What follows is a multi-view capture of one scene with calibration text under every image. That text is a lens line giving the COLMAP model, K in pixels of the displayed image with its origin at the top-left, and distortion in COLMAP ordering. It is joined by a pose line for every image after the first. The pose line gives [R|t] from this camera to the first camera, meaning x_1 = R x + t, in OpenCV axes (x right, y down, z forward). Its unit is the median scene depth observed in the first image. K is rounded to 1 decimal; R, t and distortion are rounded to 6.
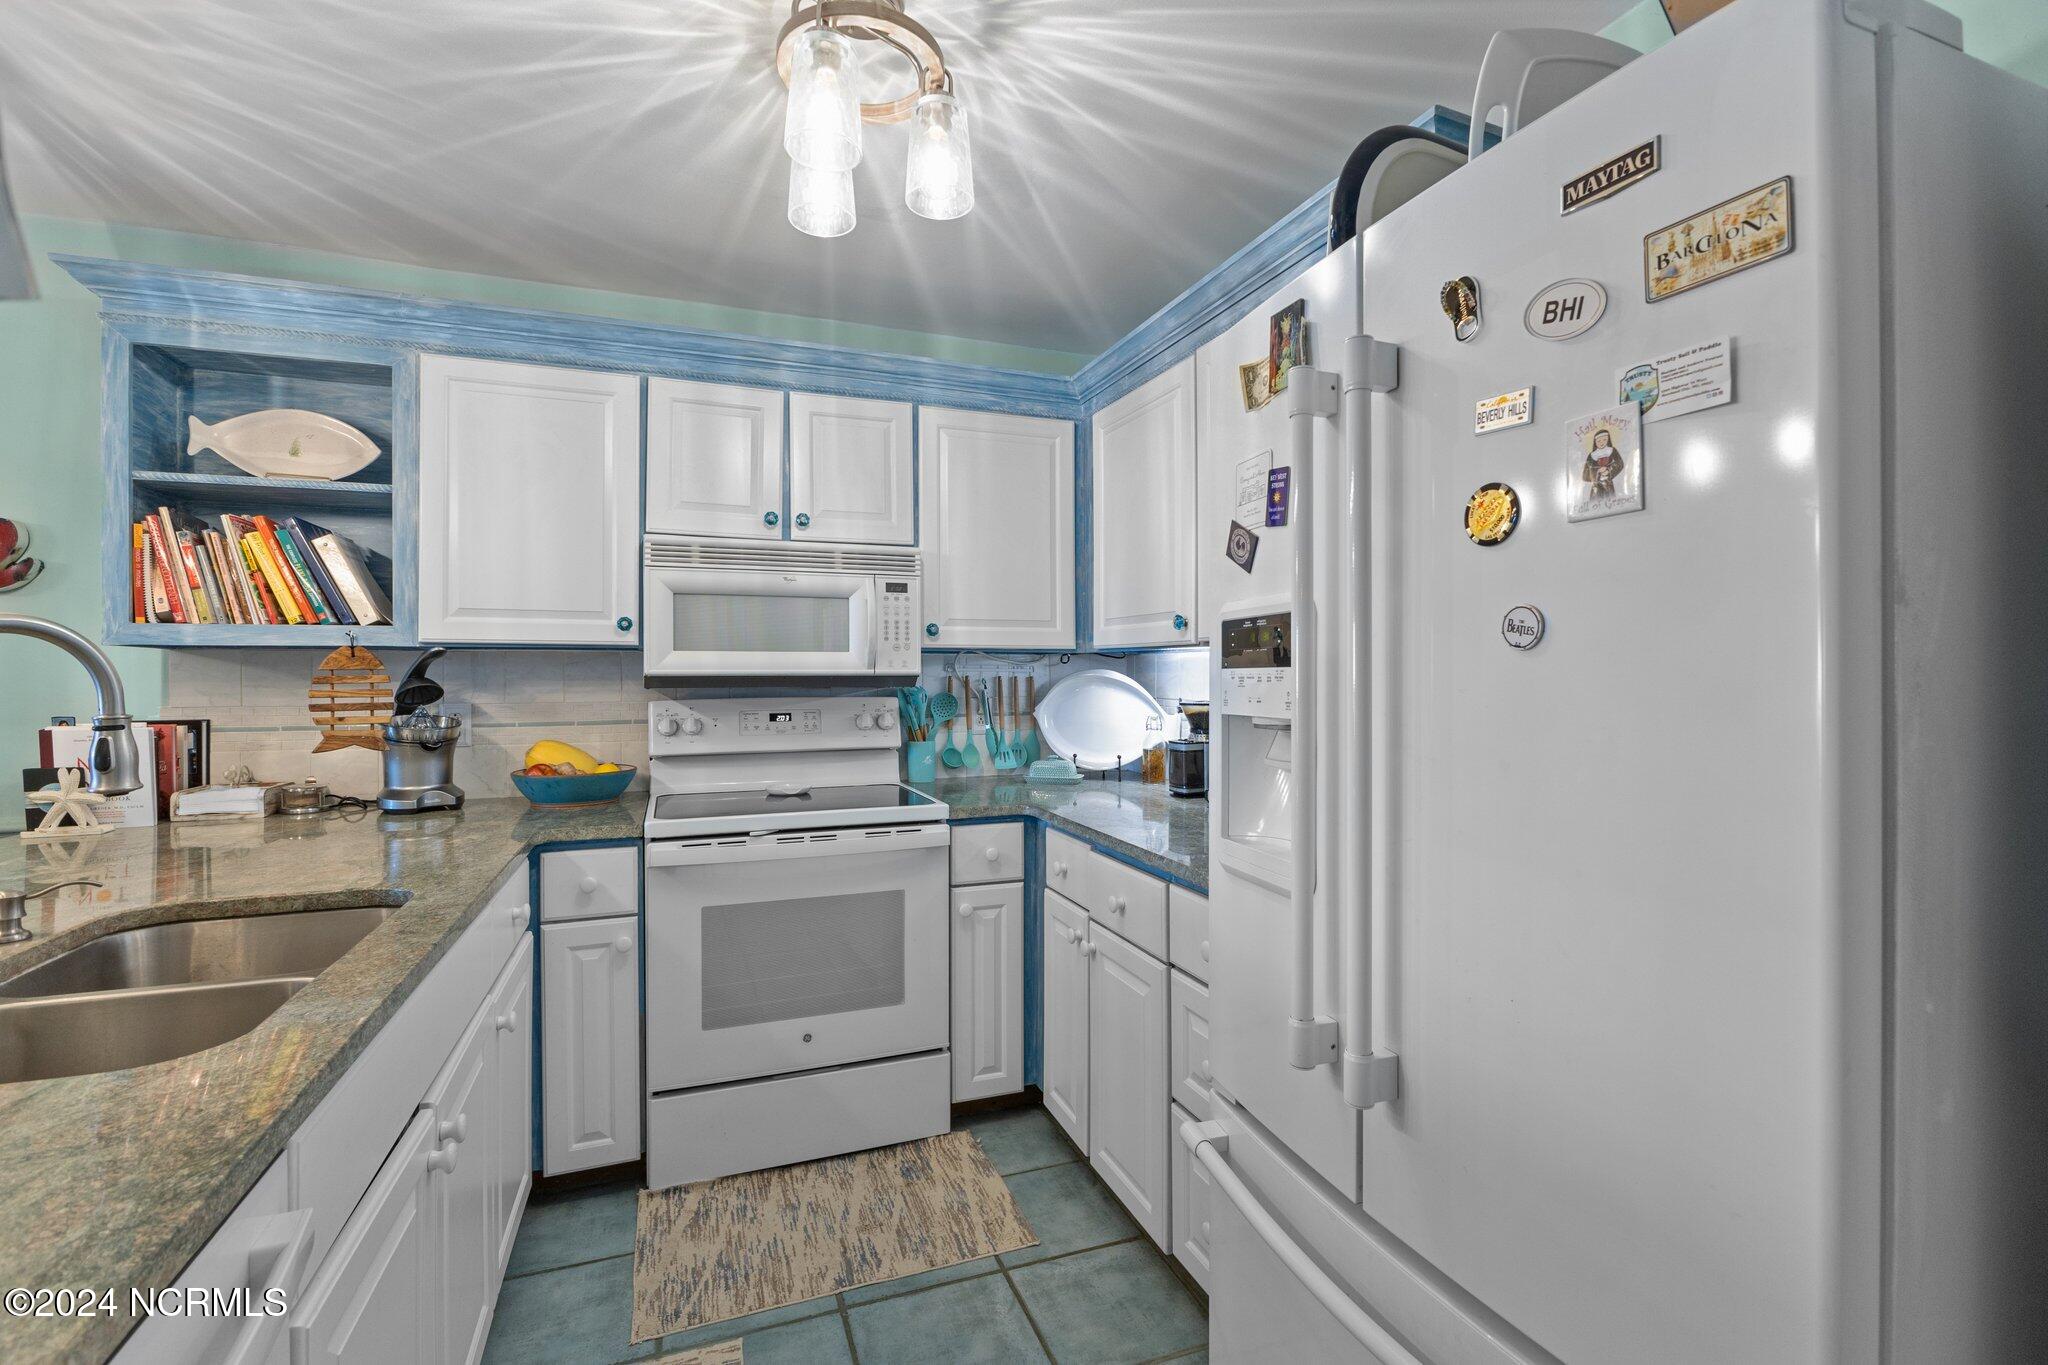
lens RADIAL K [[912.4, 0, 1024.0], [0, 912.4, 682.5], [0, 0, 1]] dist [-0.000523, -0.000076]
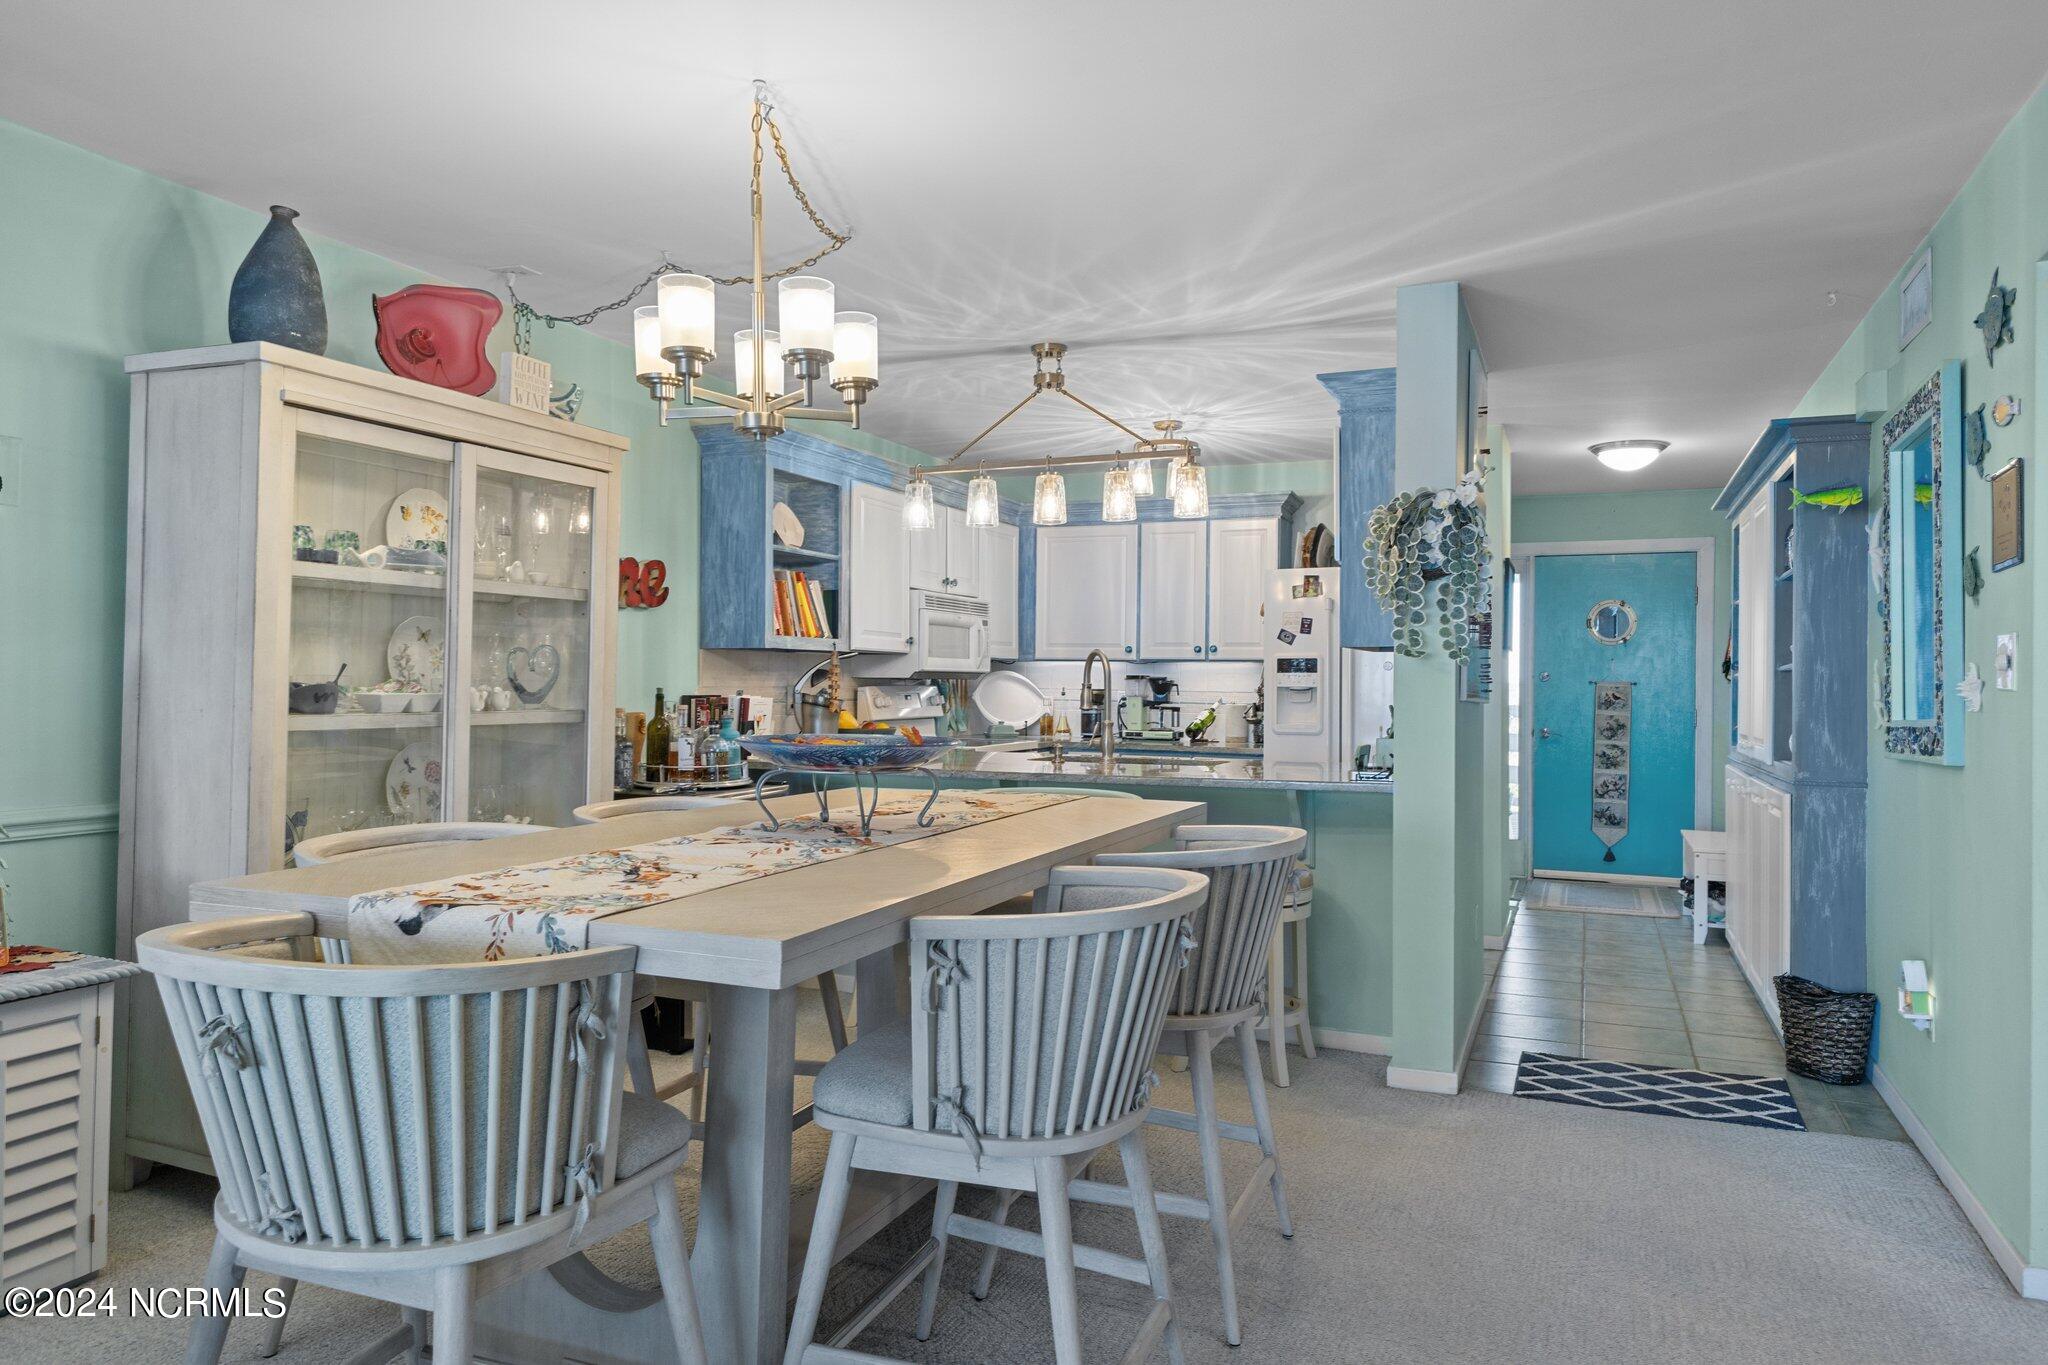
lens RADIAL K [[1343.1, 0, 1024.0], [0, 1343.1, 682.5], [0, 0, 1]] dist [0.003159, -0.000166]
pose [[0.686397, 0.008267, 0.727180, -3.916781], [-0.005241, 0.999966, -0.006421, 0.053937], [-0.727208, 0.000596, 0.686417, -1.649573]]
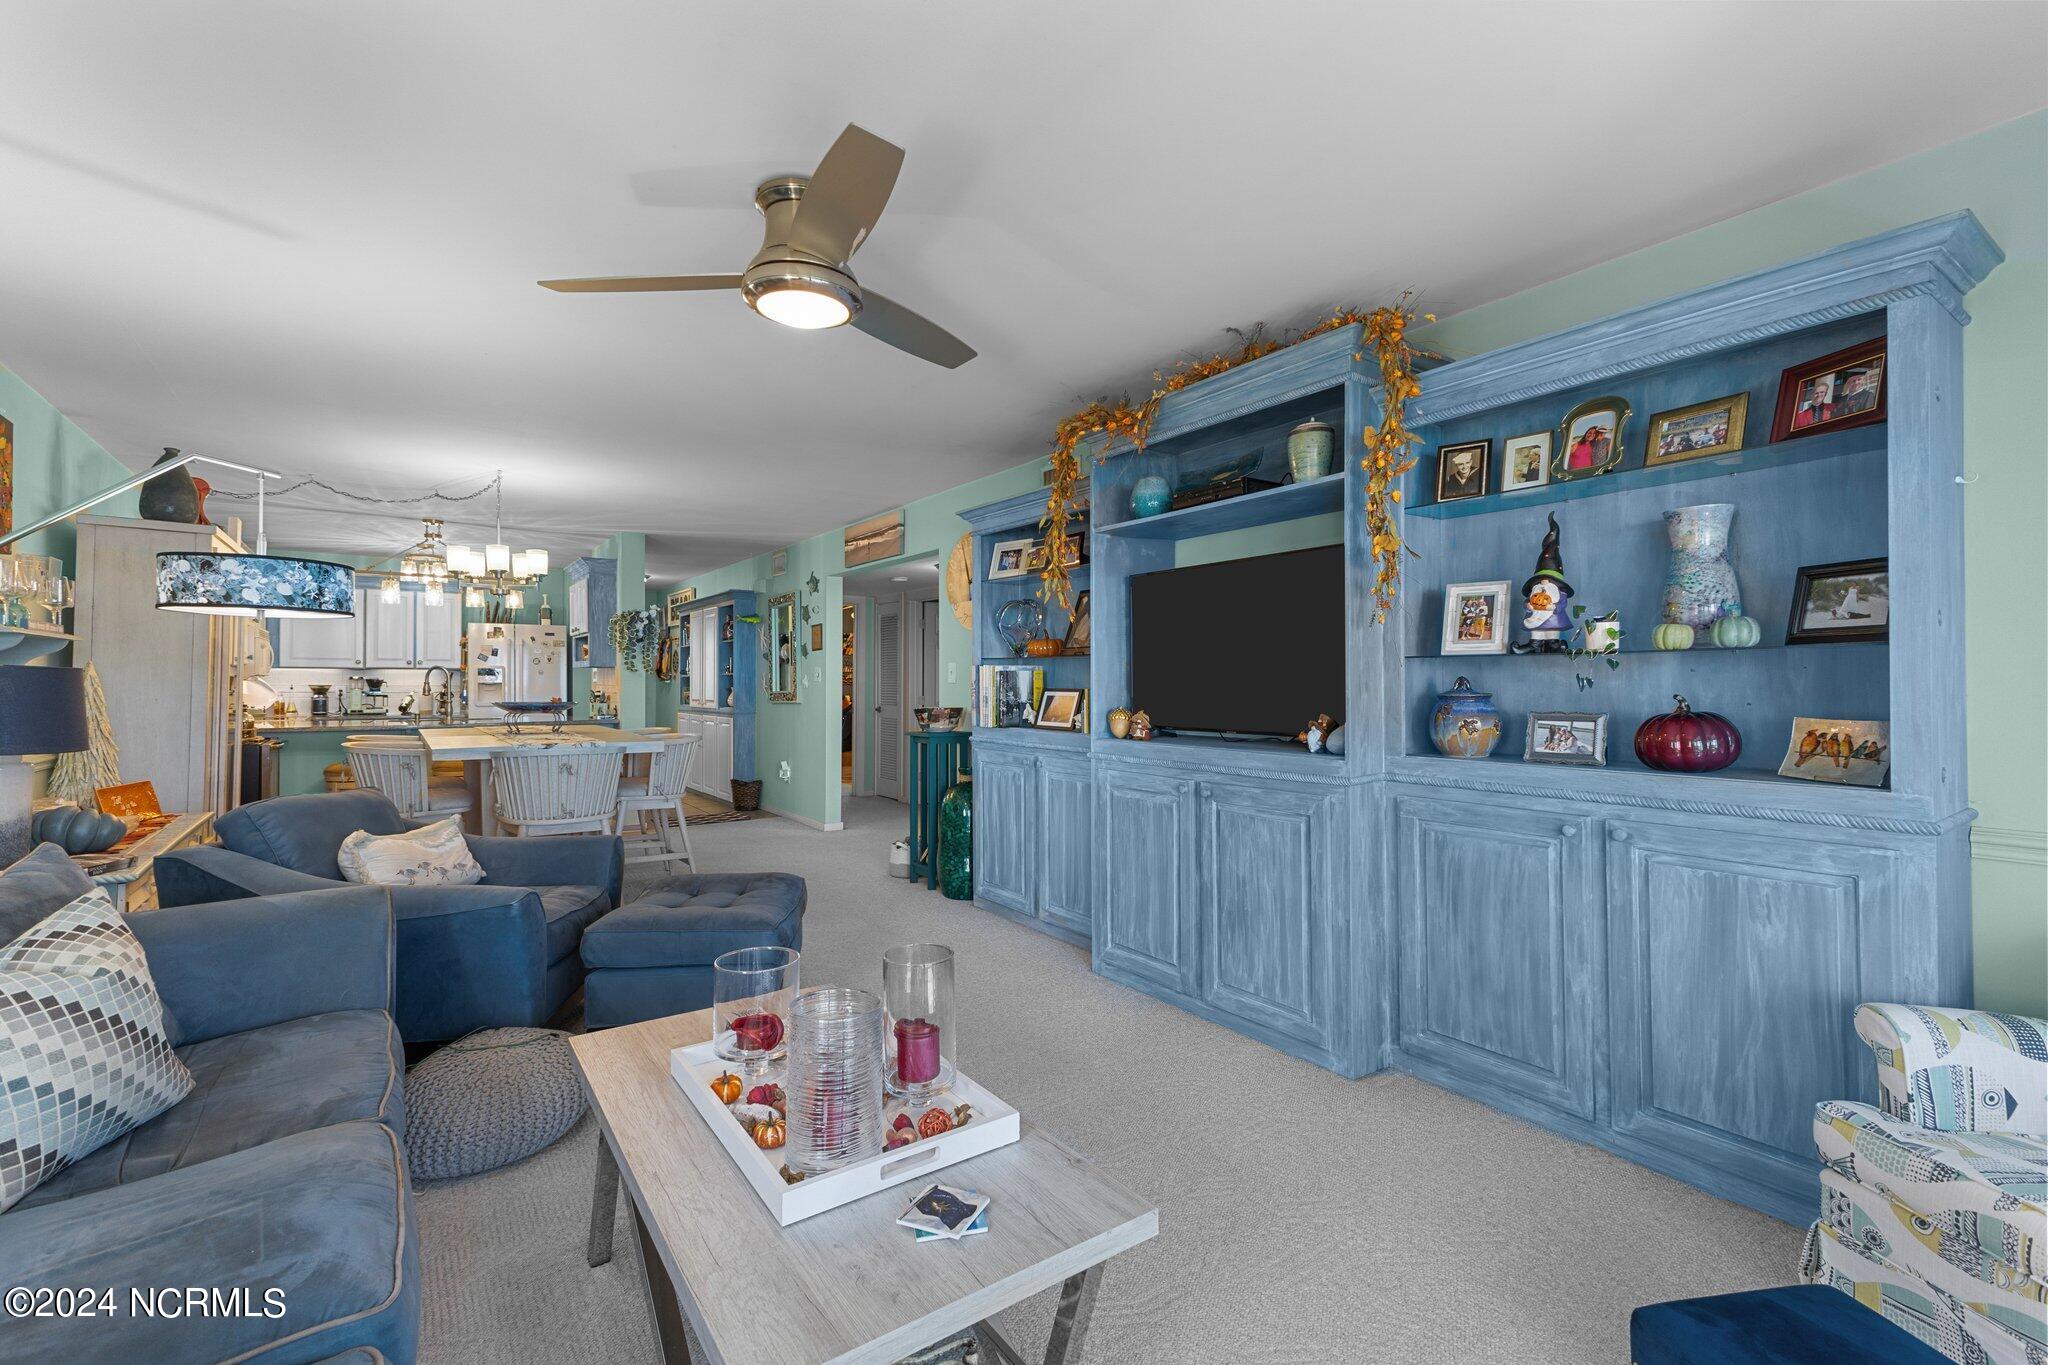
lens RADIAL K [[873.7, 0, 1024.0], [0, 873.7, 682.5], [0, 0, 1]] dist [0.000161, -0.000120]
pose [[-0.246207, 0.001816, 0.969216, -6.770704], [0.006299, 0.999980, -0.000274, 0.059091], [-0.969197, 0.006038, -0.246214, -1.236195]]
